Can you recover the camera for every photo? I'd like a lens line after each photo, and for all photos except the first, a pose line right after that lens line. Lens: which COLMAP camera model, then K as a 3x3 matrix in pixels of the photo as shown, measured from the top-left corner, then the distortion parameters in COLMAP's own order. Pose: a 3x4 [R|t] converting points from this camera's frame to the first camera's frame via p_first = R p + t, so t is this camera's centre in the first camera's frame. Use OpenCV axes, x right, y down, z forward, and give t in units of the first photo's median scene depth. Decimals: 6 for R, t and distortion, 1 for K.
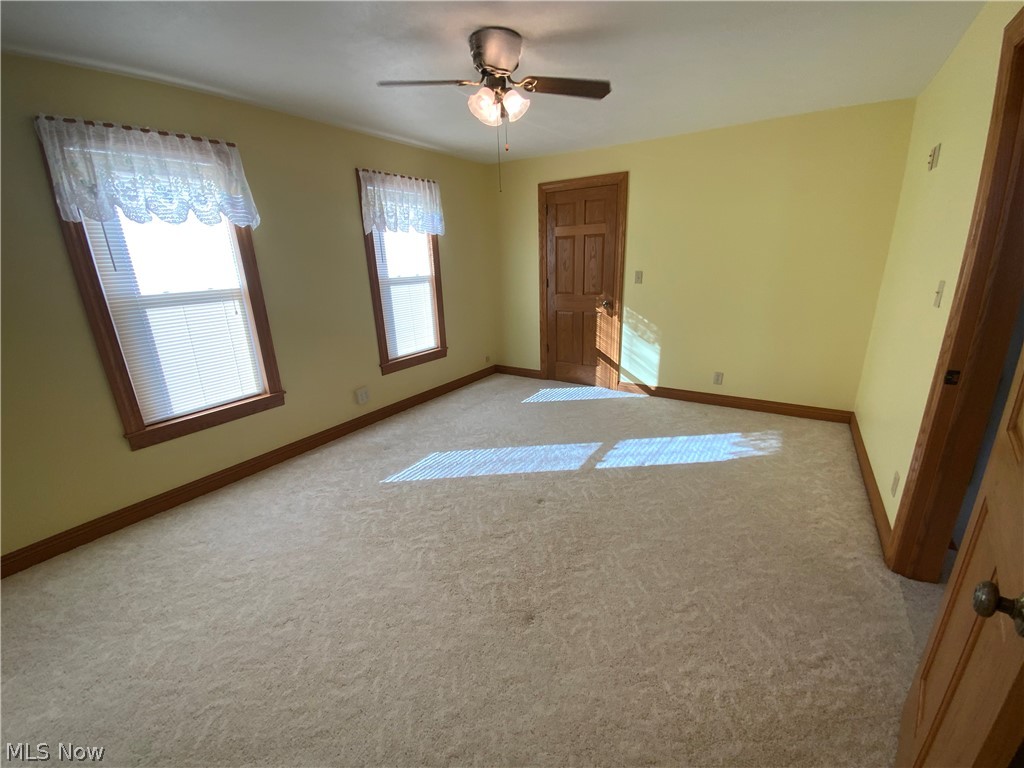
lens RADIAL K [[414.3, 0, 516.4], [0, 414.3, 384.9], [0, 0, 1]] dist [-0.001407, -0.007722]
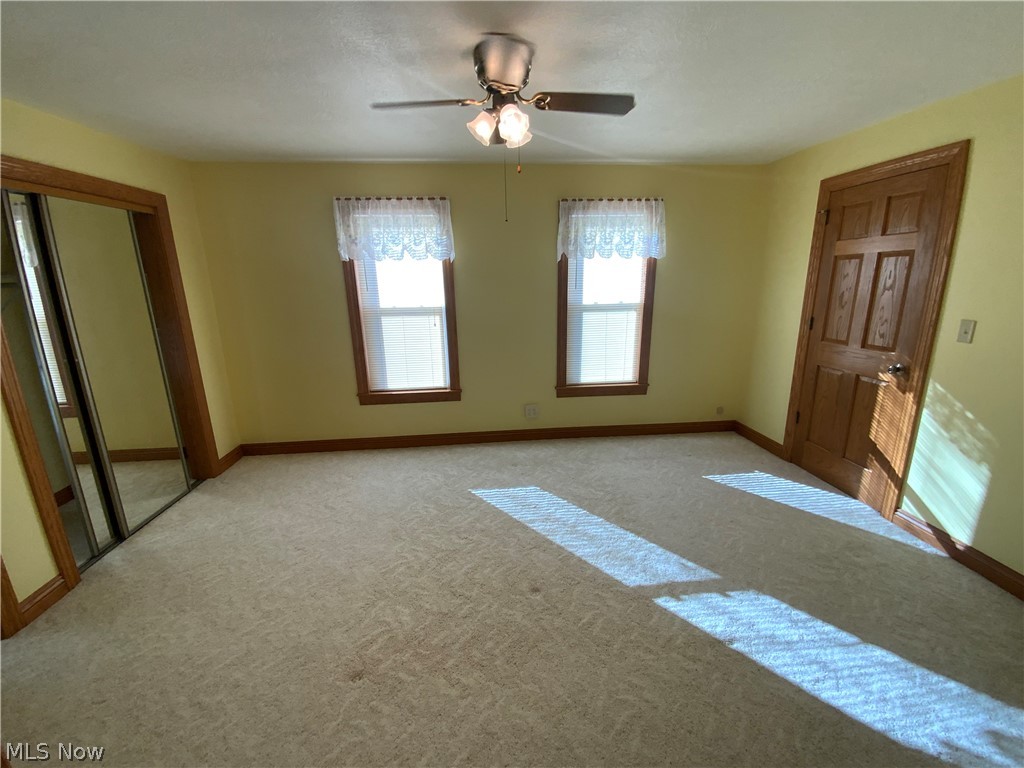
lens RADIAL K [[414.3, 0, 511.8], [0, 414.3, 383.4], [0, 0, 1]] dist [-0.001407, -0.007722]
pose [[0.615598, 0.207804, -0.760169, 0.427642], [-0.234230, 0.969262, 0.075279, -0.122982], [0.752447, 0.131712, 0.645349, 0.294735]]
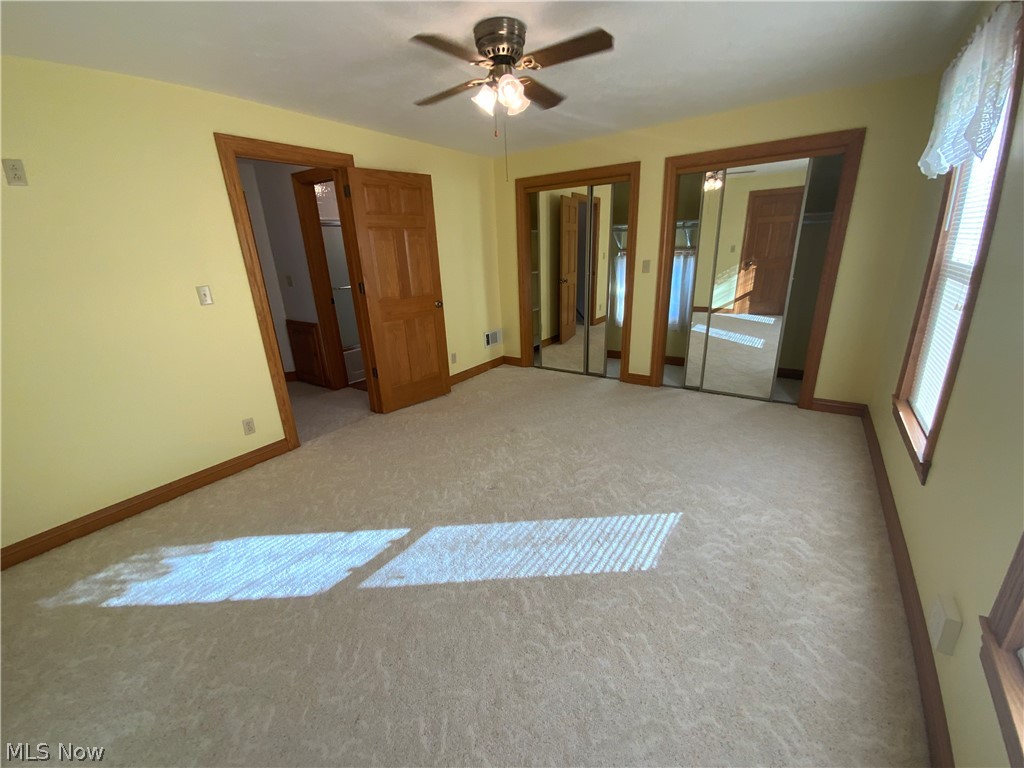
lens RADIAL K [[414.3, 0, 513.9], [0, 414.3, 380.8], [0, 0, 1]] dist [-0.001407, -0.007722]
pose [[-0.996934, 0.061161, 0.048803, -0.048382], [0.078121, 0.813256, 0.576638, -0.397484], [-0.004422, 0.578682, -0.815541, 1.279445]]
